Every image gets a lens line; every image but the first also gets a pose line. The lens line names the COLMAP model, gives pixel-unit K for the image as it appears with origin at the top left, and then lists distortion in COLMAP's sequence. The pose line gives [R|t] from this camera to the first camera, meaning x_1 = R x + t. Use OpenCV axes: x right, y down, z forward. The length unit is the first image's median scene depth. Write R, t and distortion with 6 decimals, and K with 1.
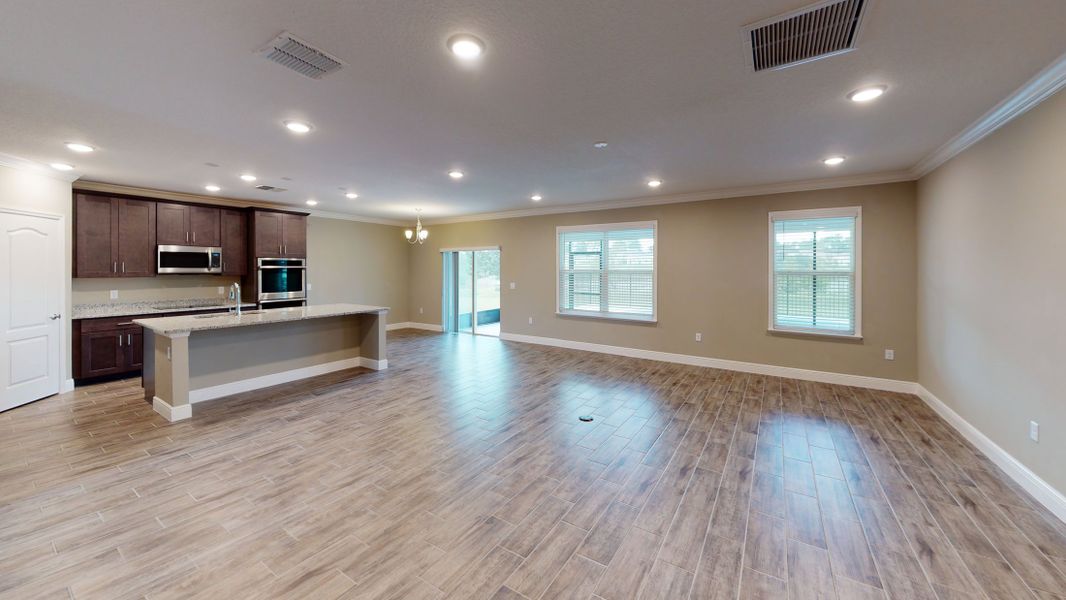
lens RADIAL K [[372.7, 0, 532.5], [0, 372.7, 266.6], [0, 0, 1]] dist [0.000744, -0.000321]
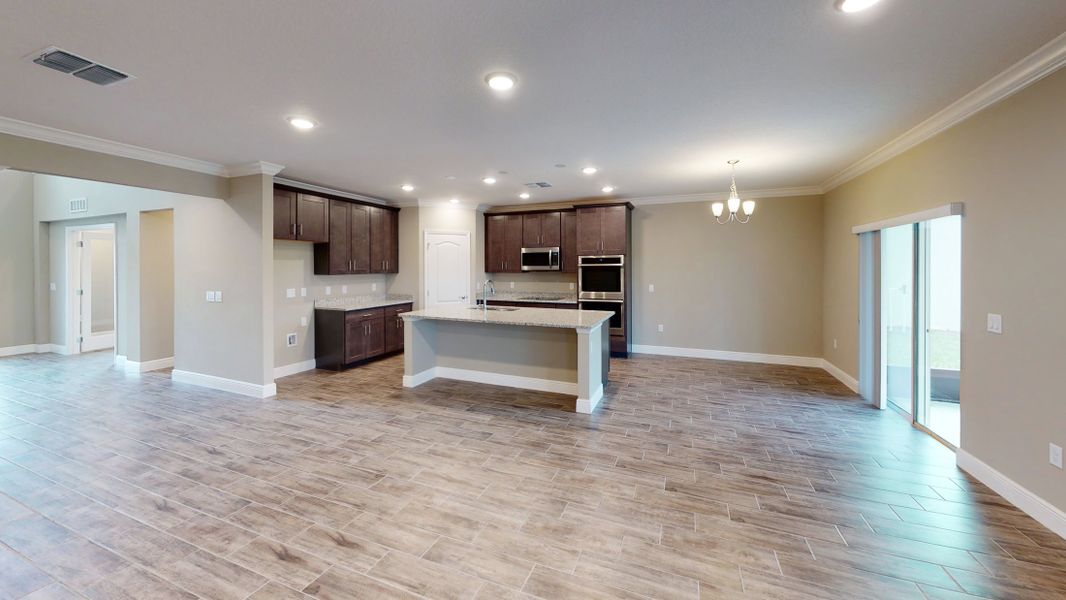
lens RADIAL K [[386.3, 0, 531.6], [0, 386.3, 264.6], [0, 0, 1]] dist [0.026985, -0.000141]
pose [[0.185999, -0.000085, -0.982550, 0.298357], [0.010753, 0.999940, 0.001950, -0.003519], [0.982491, -0.010928, 0.185989, 0.799652]]
